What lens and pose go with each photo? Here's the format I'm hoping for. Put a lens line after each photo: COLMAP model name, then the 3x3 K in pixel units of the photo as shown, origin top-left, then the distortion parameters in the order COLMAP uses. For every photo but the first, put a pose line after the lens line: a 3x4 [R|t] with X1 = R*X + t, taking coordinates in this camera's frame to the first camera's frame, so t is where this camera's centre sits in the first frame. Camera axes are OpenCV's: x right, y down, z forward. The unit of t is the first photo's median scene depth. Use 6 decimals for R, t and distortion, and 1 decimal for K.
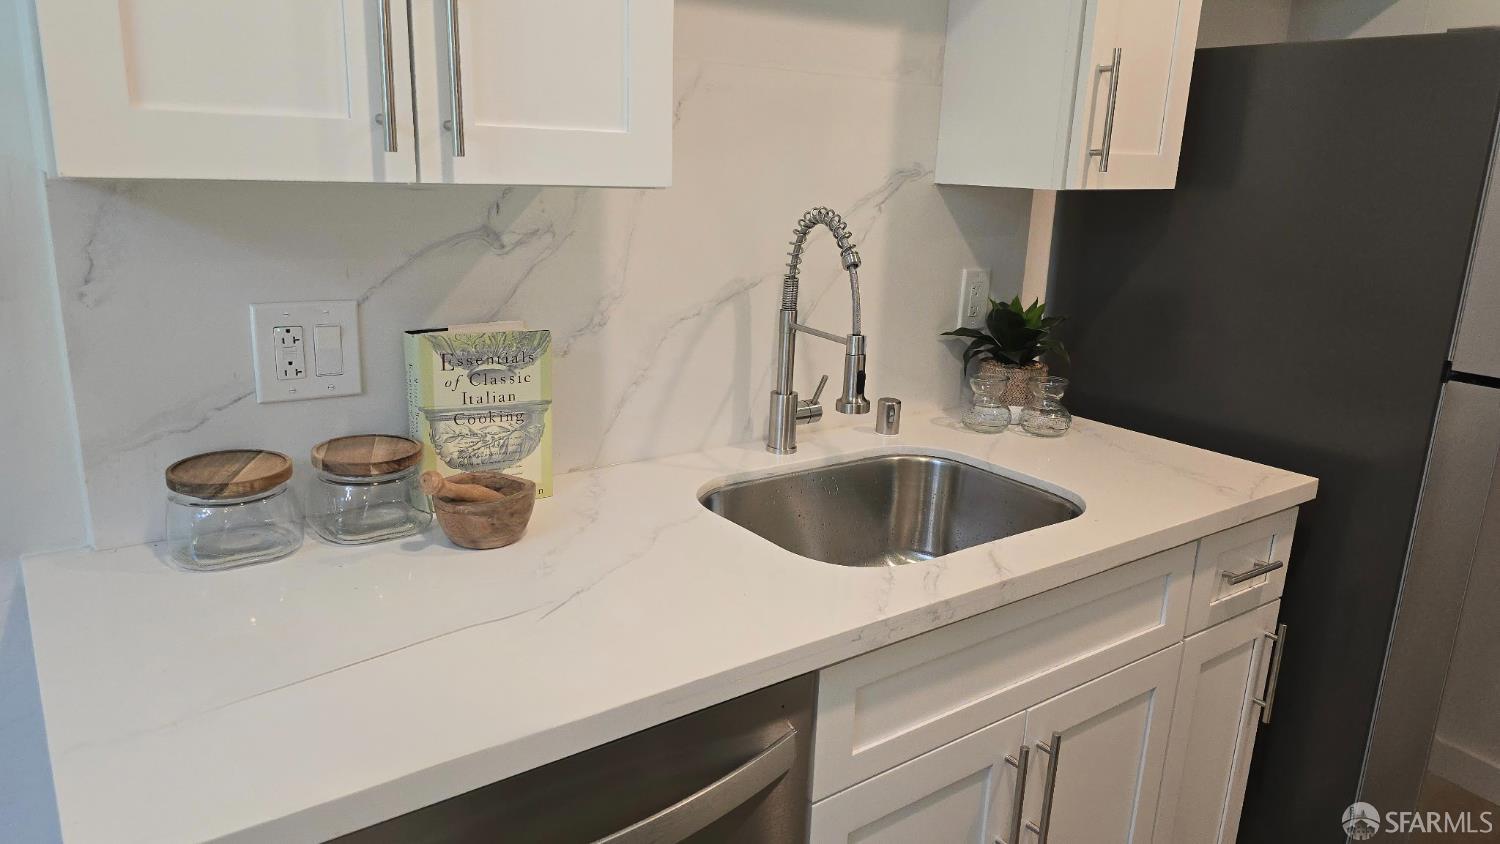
lens RADIAL K [[1012.2, 0, 750.0], [0, 1012.2, 422.0], [0, 0, 1]] dist [0.069219, -0.063948]
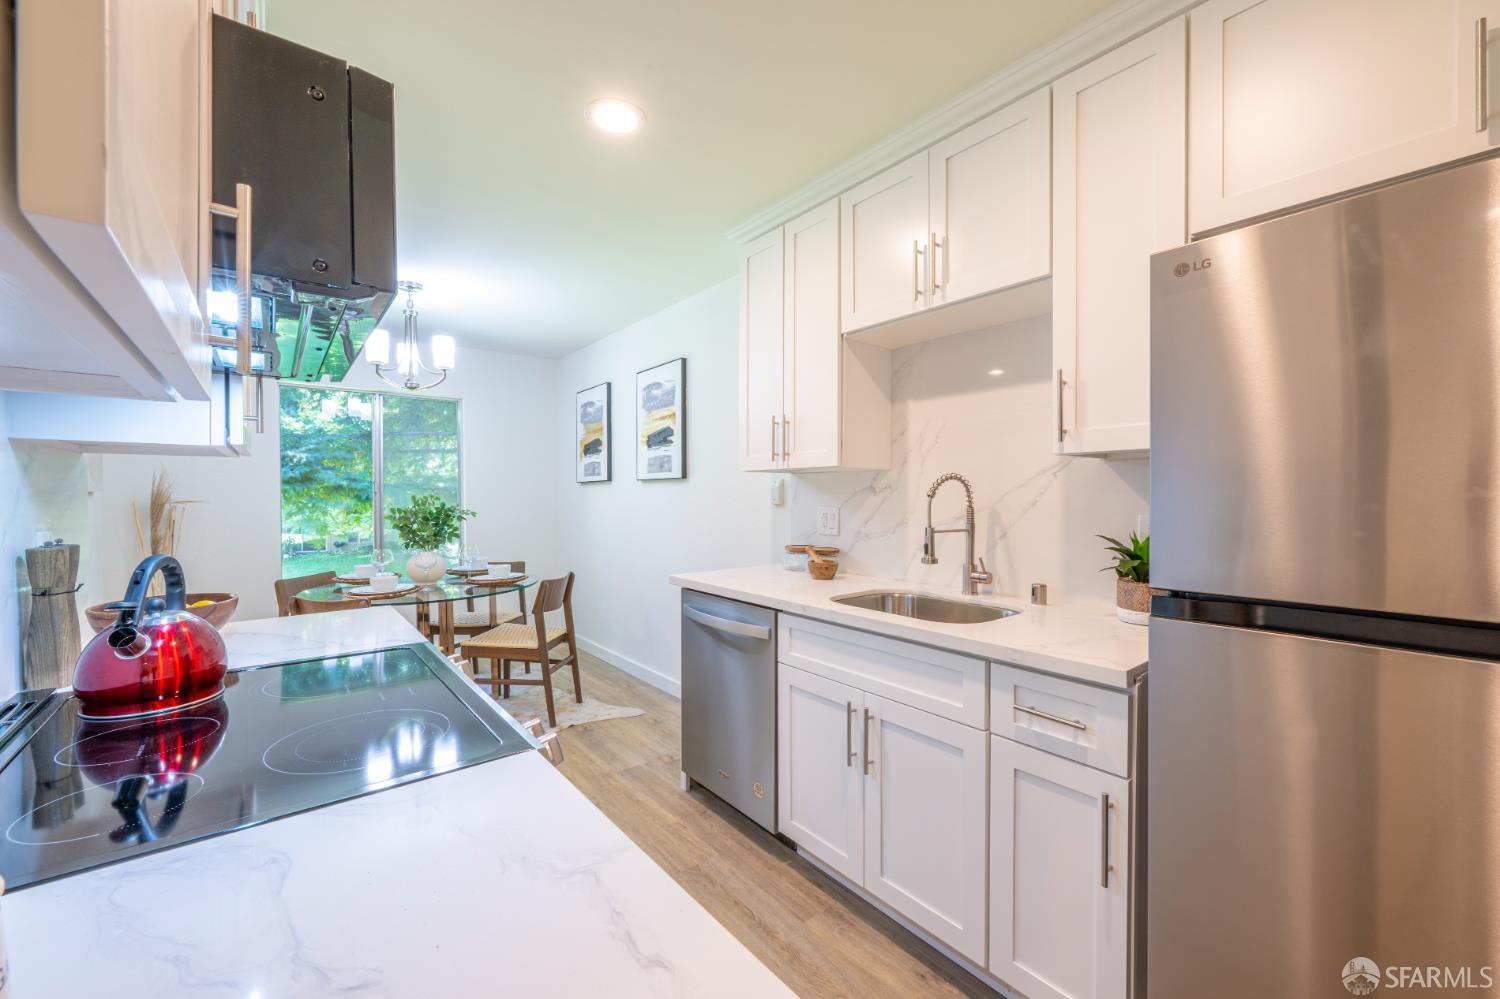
lens RADIAL K [[600.7, 0, 750.0], [0, 600.7, 499.5], [0, 0, 1]] dist [-0.000172, -0.000013]
pose [[0.028723, -0.032842, -0.999048, 1.327652], [-0.258773, 0.965144, -0.039168, 0.007242], [0.965511, 0.259651, 0.019223, 0.564056]]
